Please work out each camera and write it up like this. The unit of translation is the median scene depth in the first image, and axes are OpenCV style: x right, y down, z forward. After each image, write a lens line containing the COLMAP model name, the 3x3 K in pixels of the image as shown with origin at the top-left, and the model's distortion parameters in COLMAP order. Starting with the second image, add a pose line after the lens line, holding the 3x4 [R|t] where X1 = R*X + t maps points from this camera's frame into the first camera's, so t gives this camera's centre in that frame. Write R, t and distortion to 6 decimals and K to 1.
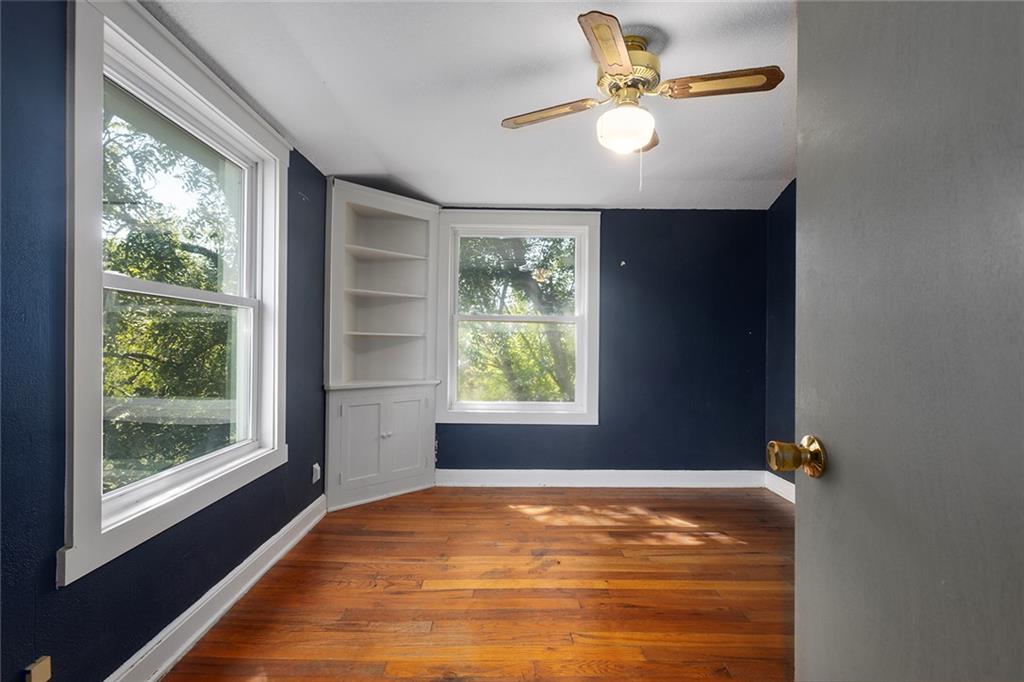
lens RADIAL K [[497.0, 0, 502.6], [0, 497.0, 344.0], [0, 0, 1]] dist [0.000565, 0.001749]
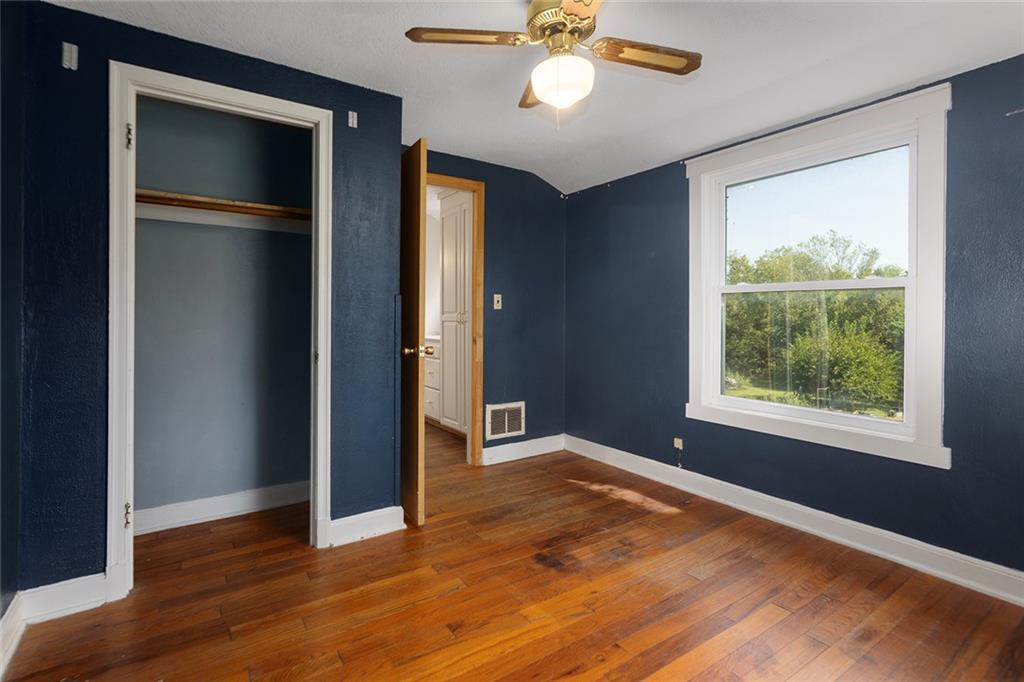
lens RADIAL K [[498.4, 0, 511.8], [0, 498.4, 323.9], [0, 0, 1]] dist [-0.000986, -0.000055]
pose [[-0.835493, -0.007305, -0.549453, 0.793333], [-0.015746, 0.999819, 0.010652, -0.001826], [0.549276, 0.017552, -0.835457, 1.660181]]
